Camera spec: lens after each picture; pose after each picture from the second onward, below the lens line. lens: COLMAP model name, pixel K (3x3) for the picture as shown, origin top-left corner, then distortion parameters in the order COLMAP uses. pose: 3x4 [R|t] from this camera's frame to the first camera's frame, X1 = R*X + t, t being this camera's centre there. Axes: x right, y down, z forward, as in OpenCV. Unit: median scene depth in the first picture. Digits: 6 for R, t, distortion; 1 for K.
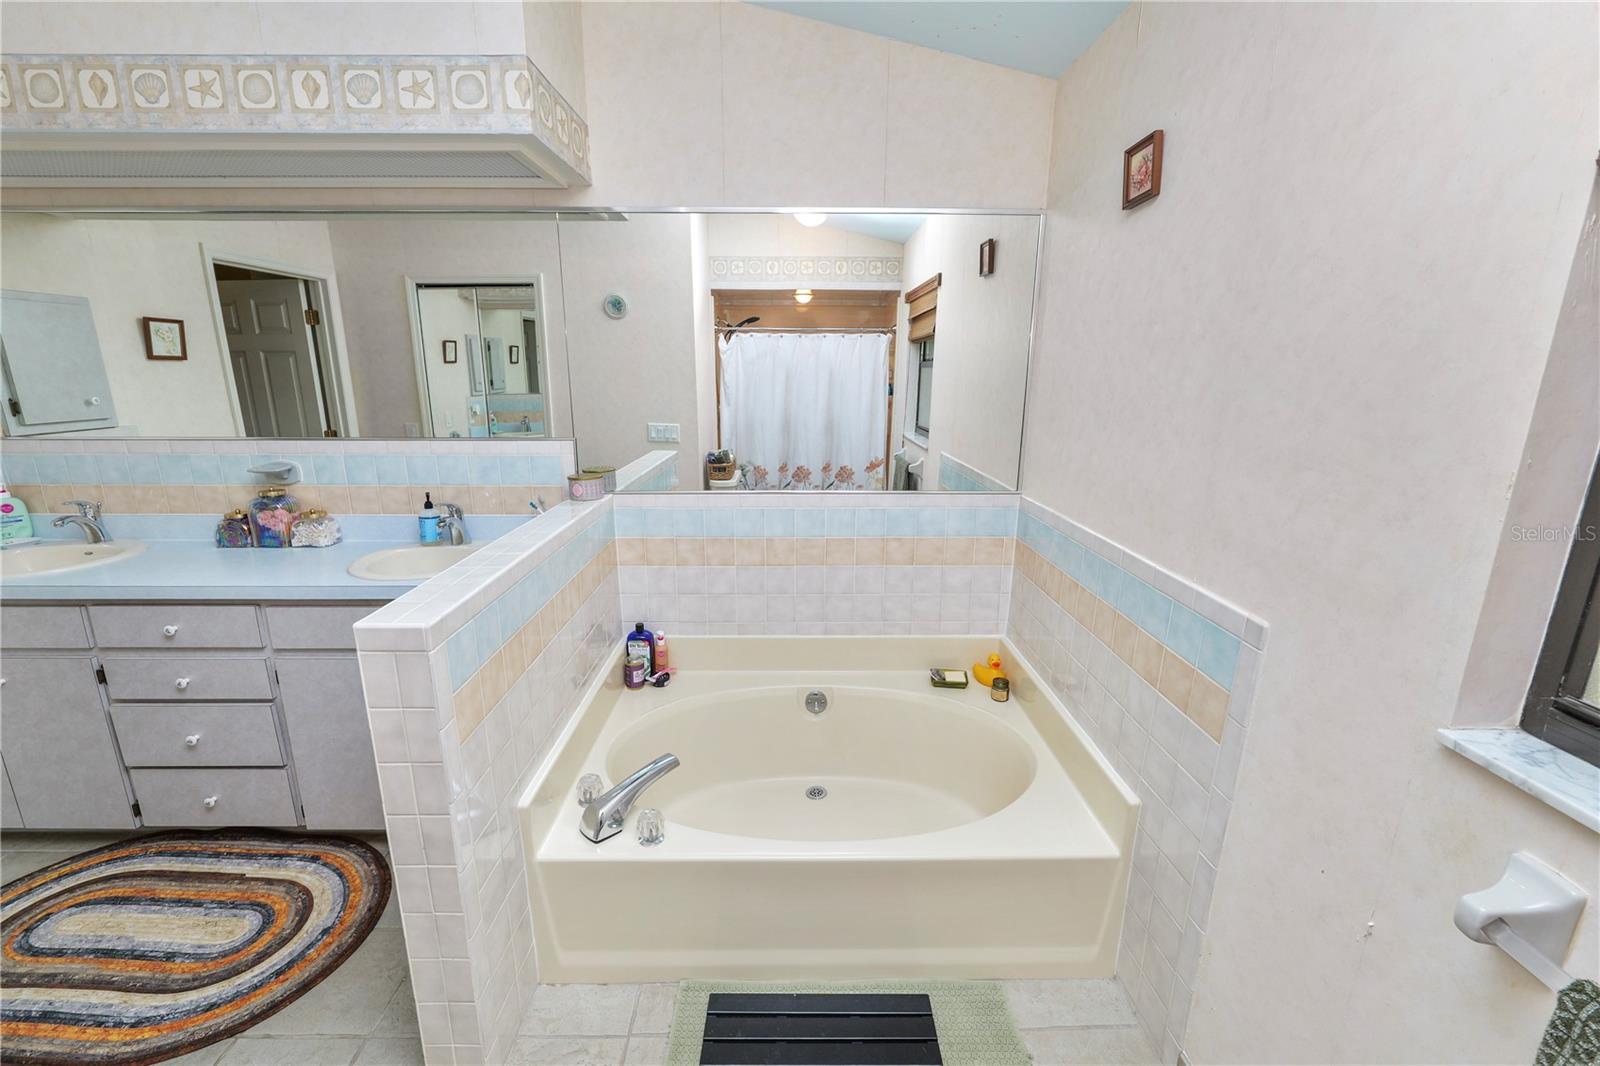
lens RADIAL K [[652.6, 0, 800.3], [0, 652.6, 530.7], [0, 0, 1]] dist [-0.009680, 0.000040]
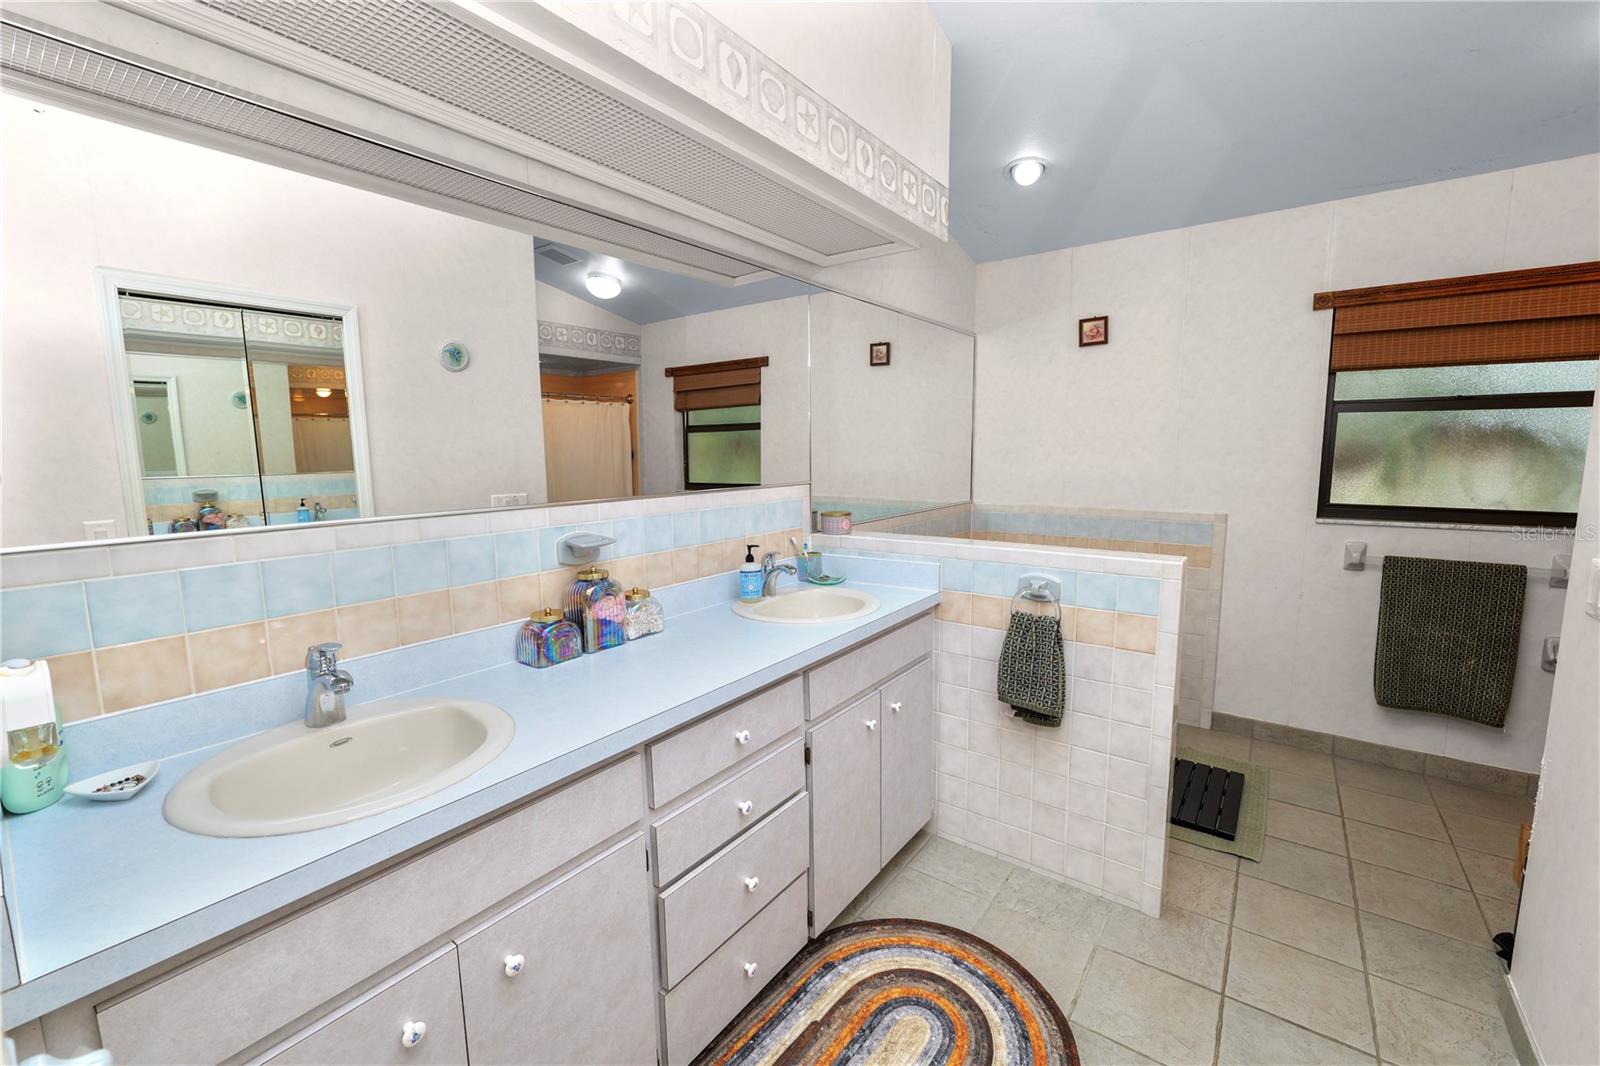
lens RADIAL K [[652.6, 0, 799.1], [0, 652.6, 532.6], [0, 0, 1]] dist [-0.009680, 0.000040]
pose [[0.611995, -0.113539, 0.782669, -1.463907], [0.204006, 0.978813, -0.017527, -0.052087], [-0.764097, 0.170396, 0.622191, 0.419191]]
